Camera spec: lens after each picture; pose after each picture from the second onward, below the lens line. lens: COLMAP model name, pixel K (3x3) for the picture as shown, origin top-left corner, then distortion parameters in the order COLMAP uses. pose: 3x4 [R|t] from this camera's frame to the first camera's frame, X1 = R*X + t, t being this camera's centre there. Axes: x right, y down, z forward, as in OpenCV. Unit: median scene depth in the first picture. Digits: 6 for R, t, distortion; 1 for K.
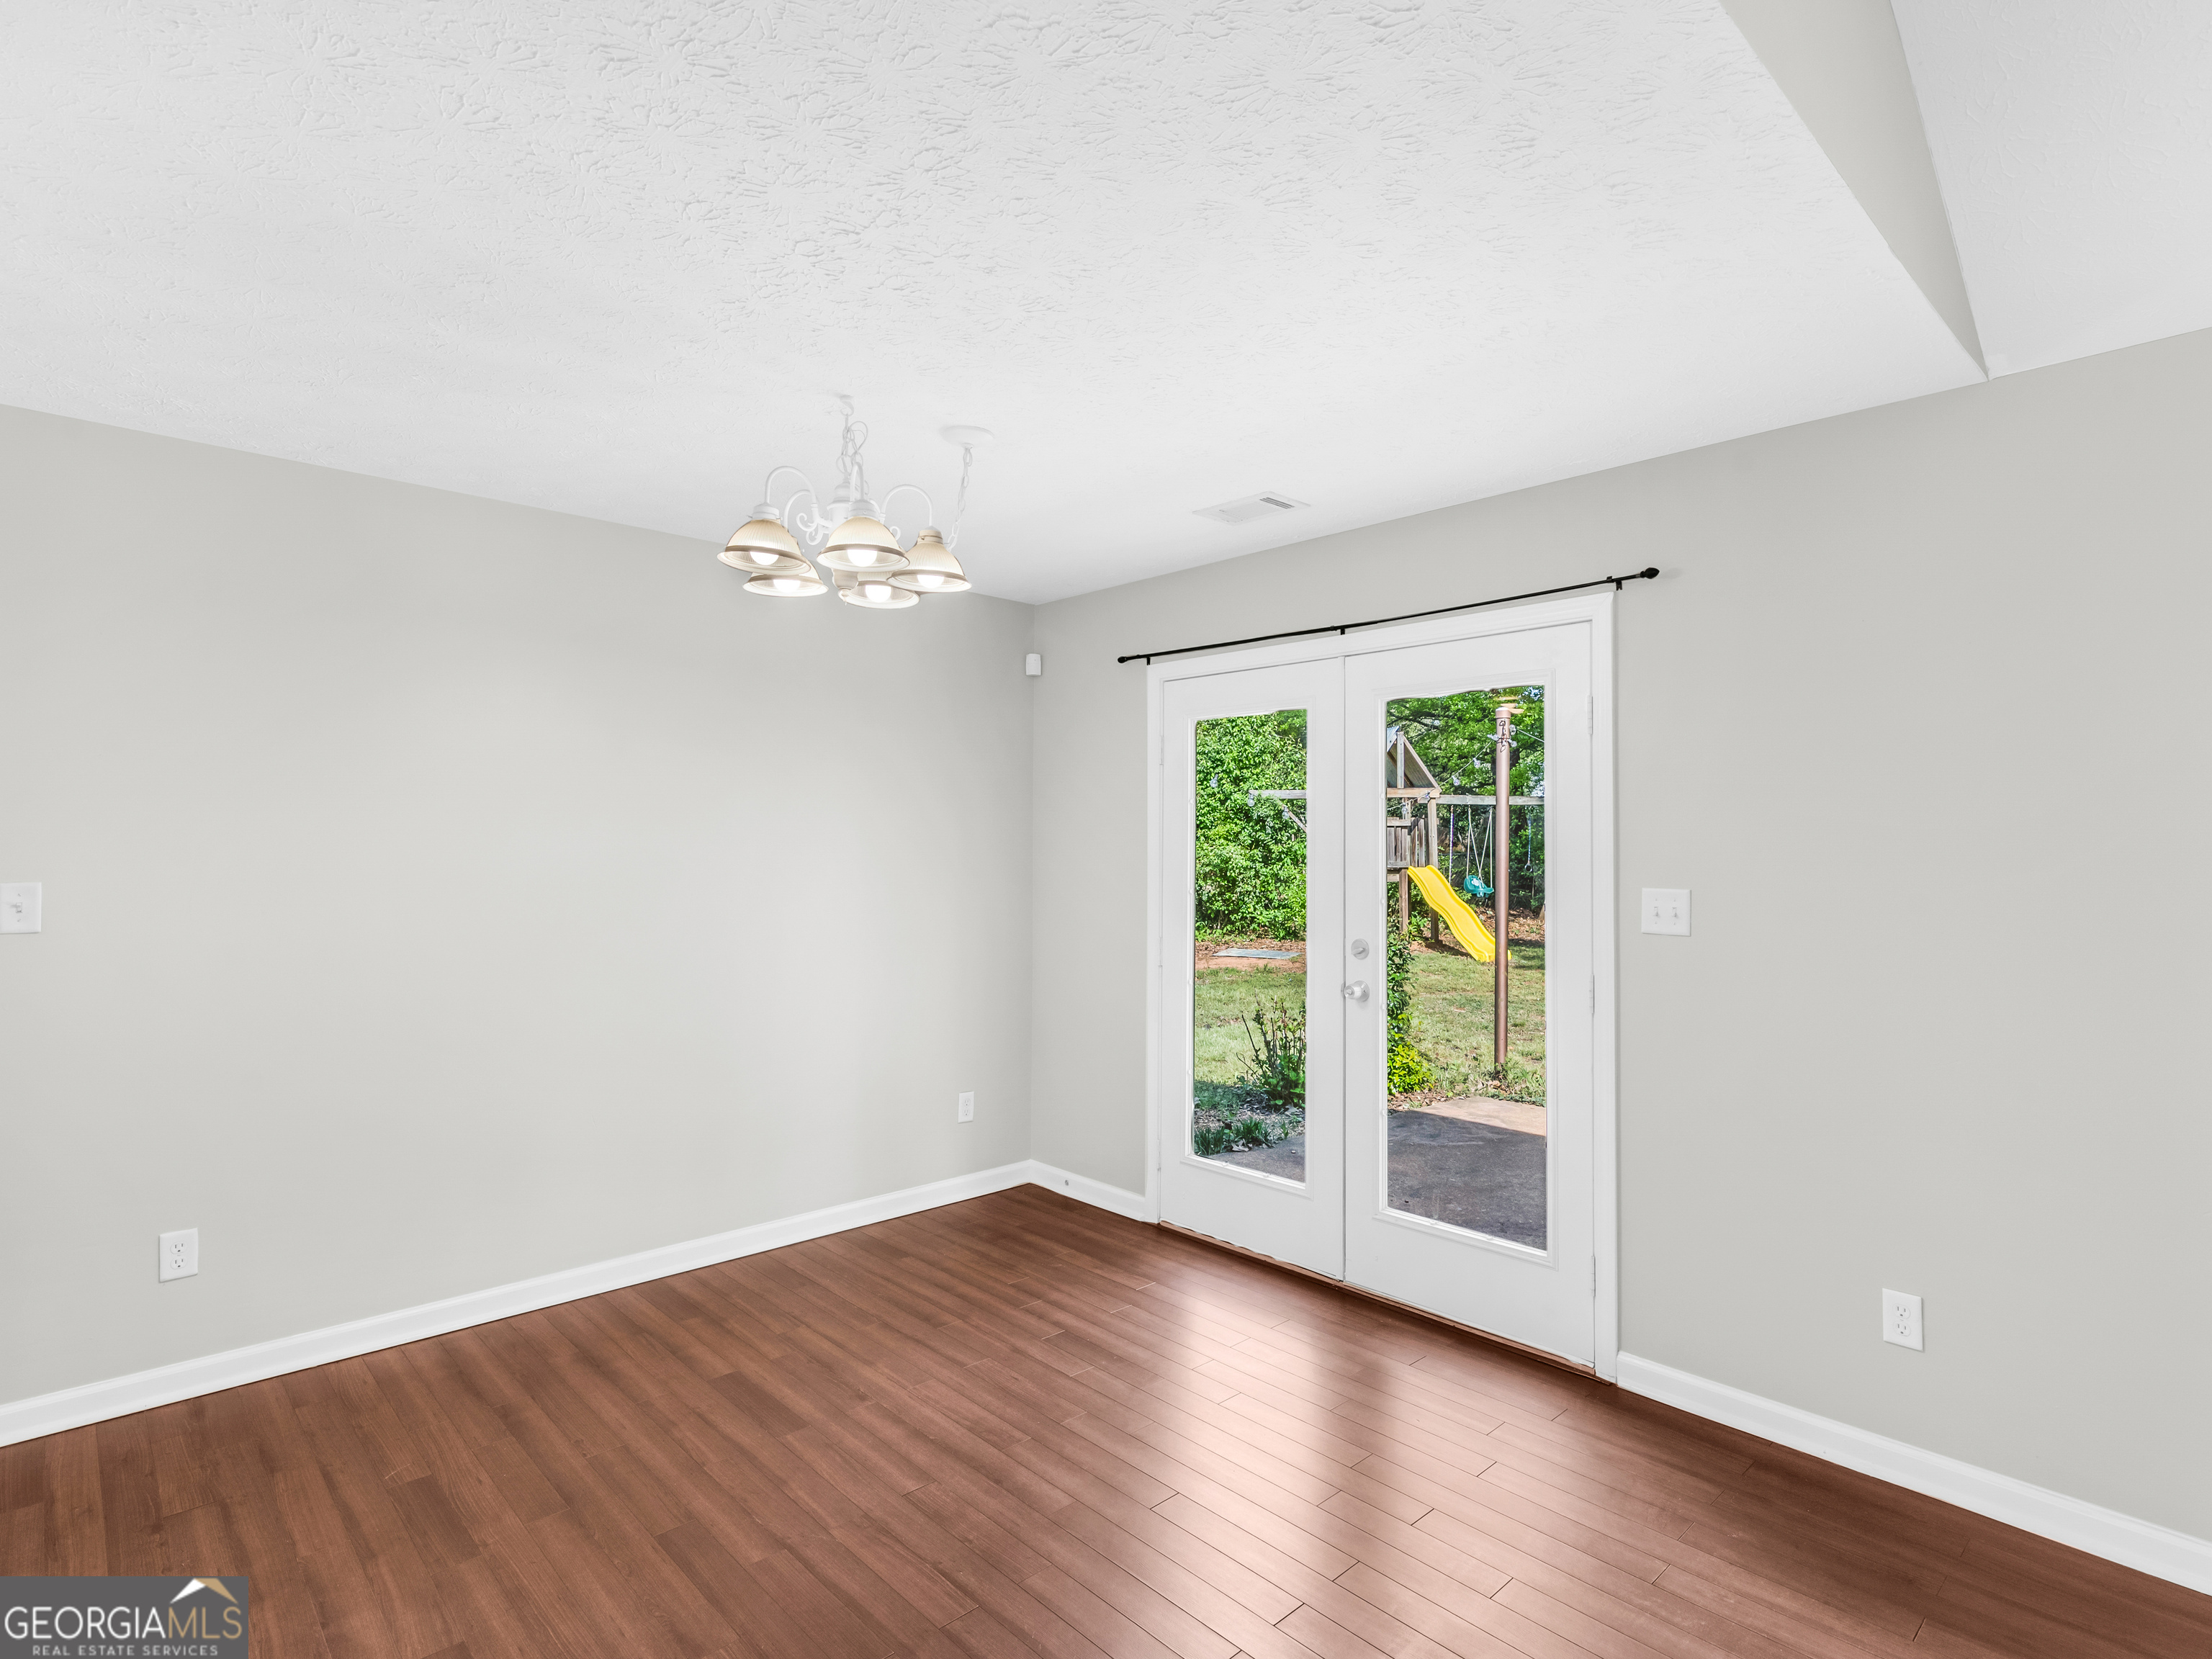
lens RADIAL K [[1140.9, 0, 1121.9], [0, 1140.9, 821.8], [0, 0, 1]] dist [0.002214, -0.000808]
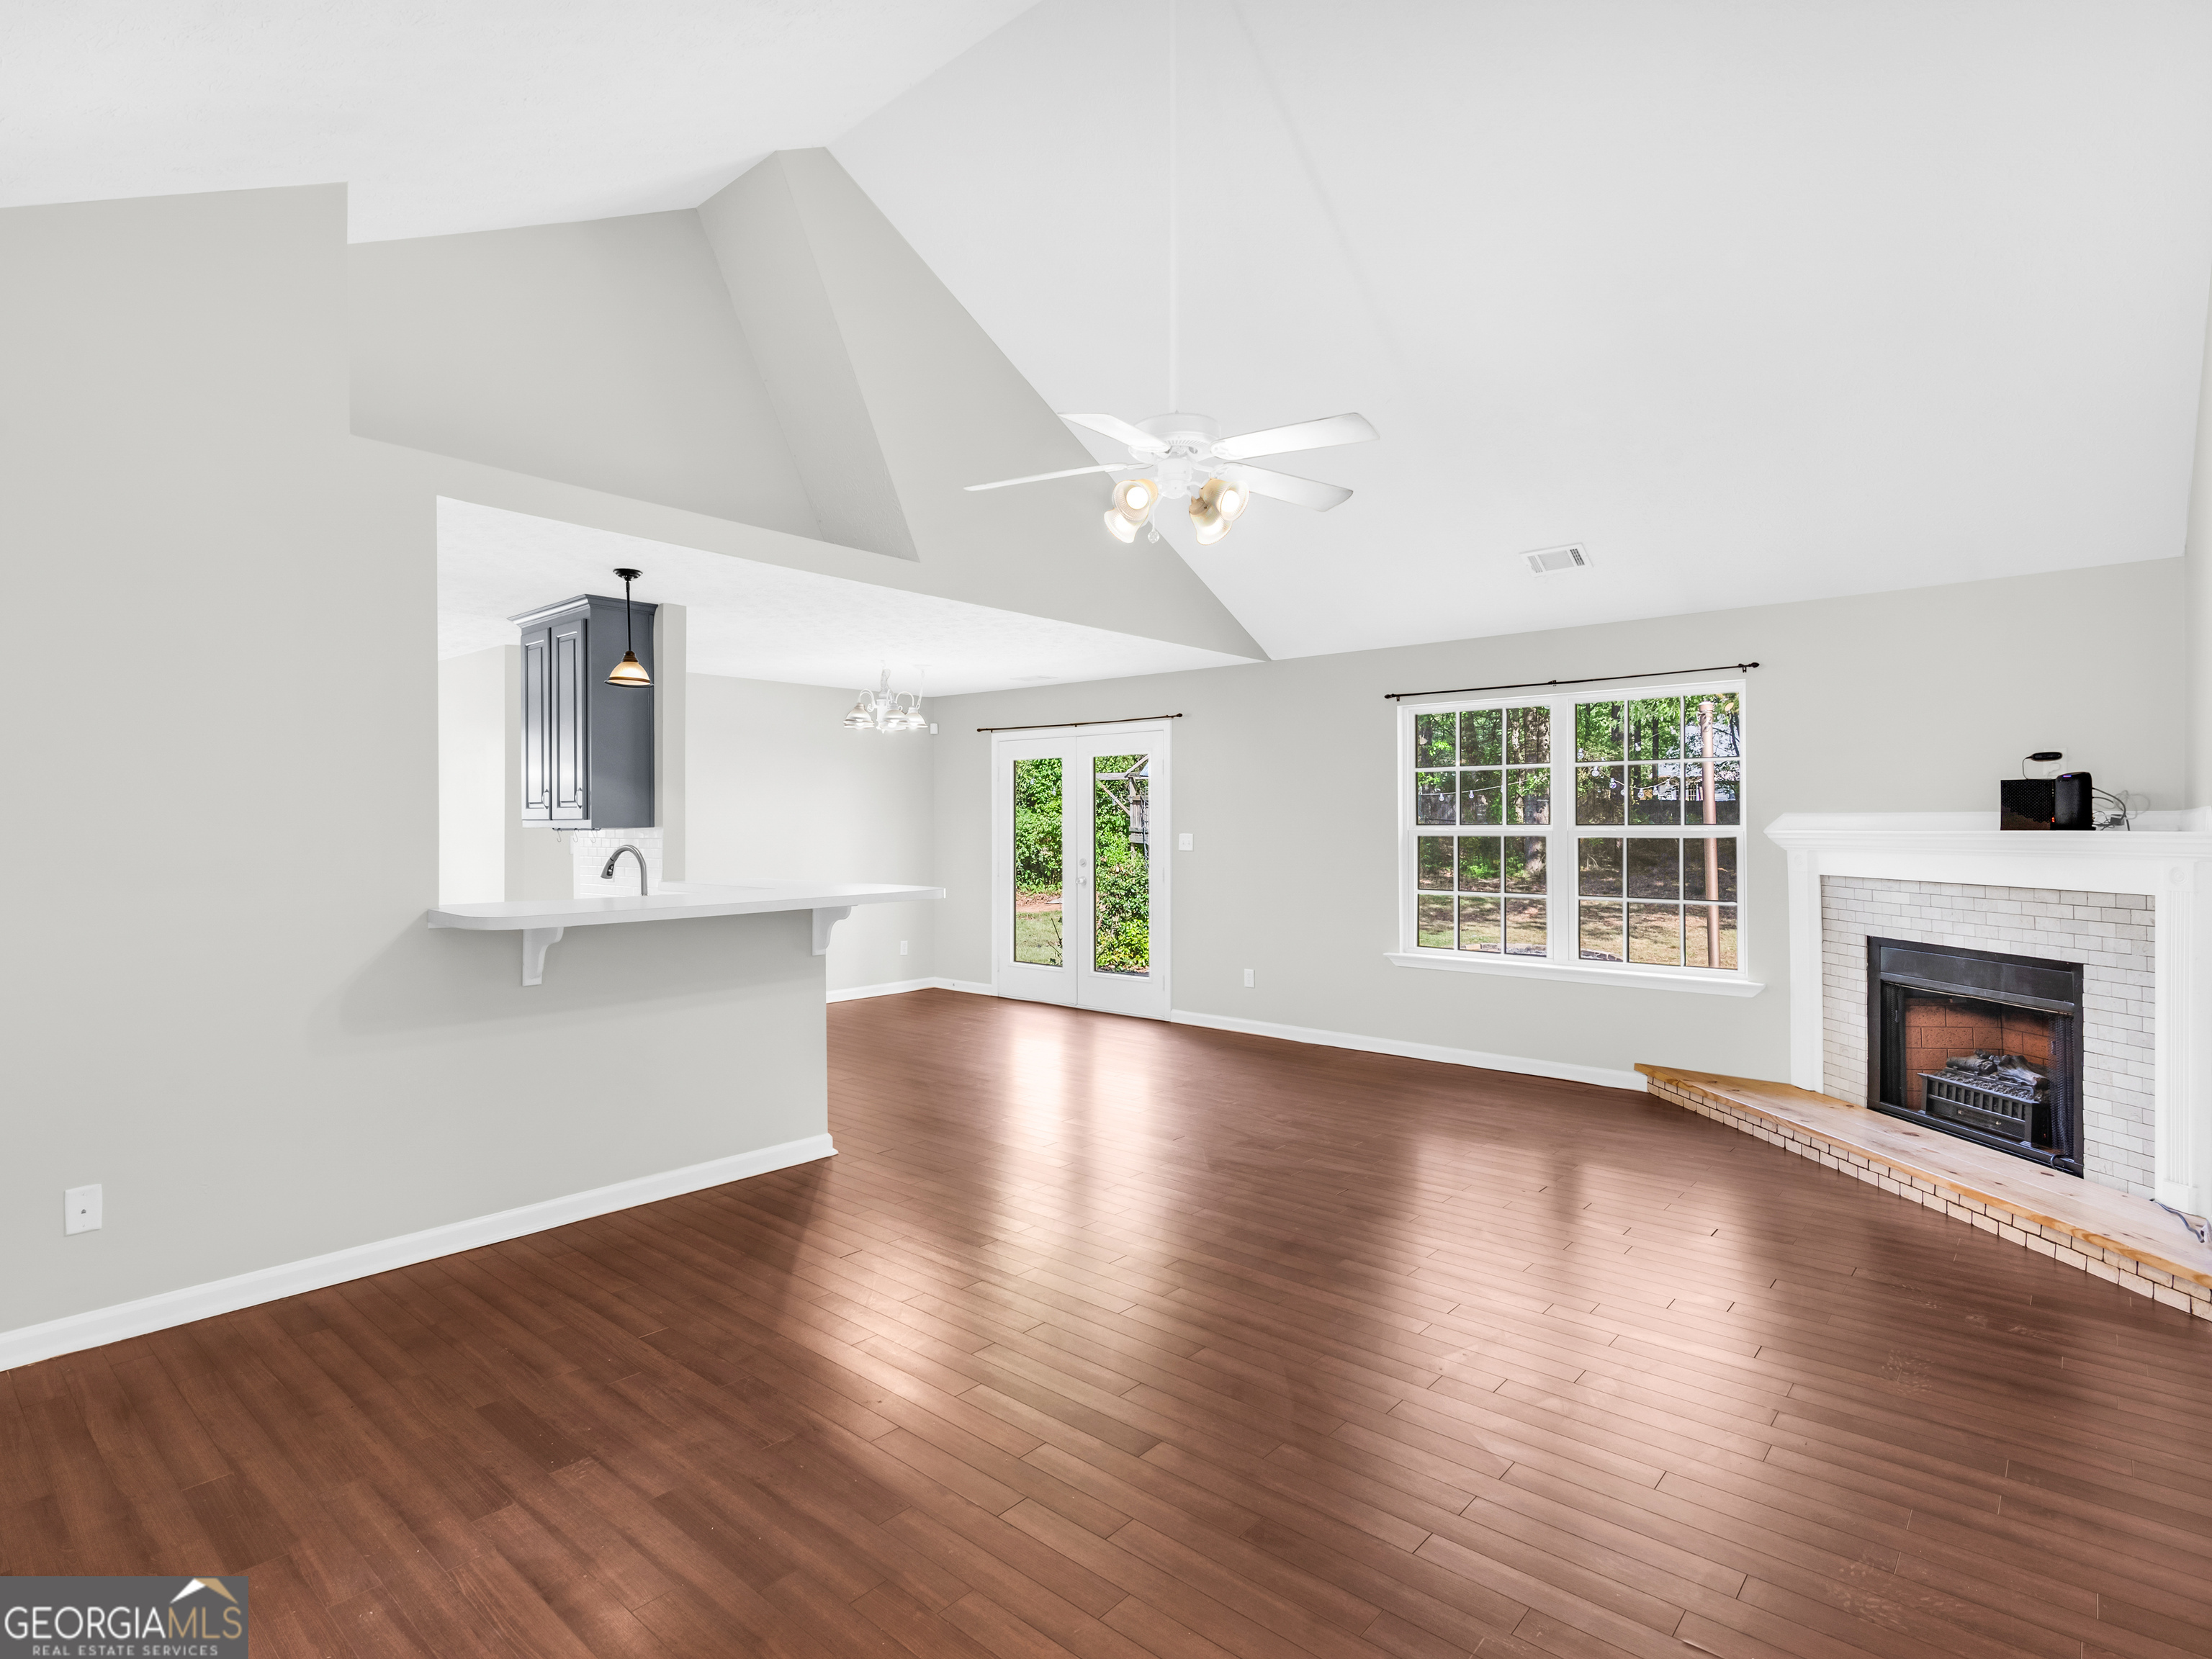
lens RADIAL K [[1144.0, 0, 1036.7], [0, 1144.0, 826.7], [0, 0, 1]] dist [0.000373, -0.000140]
pose [[0.998354, -0.007446, 0.056866, -0.015238], [0.005771, 0.999546, 0.029565, -0.027307], [-0.057060, -0.029188, 0.997944, -1.170801]]
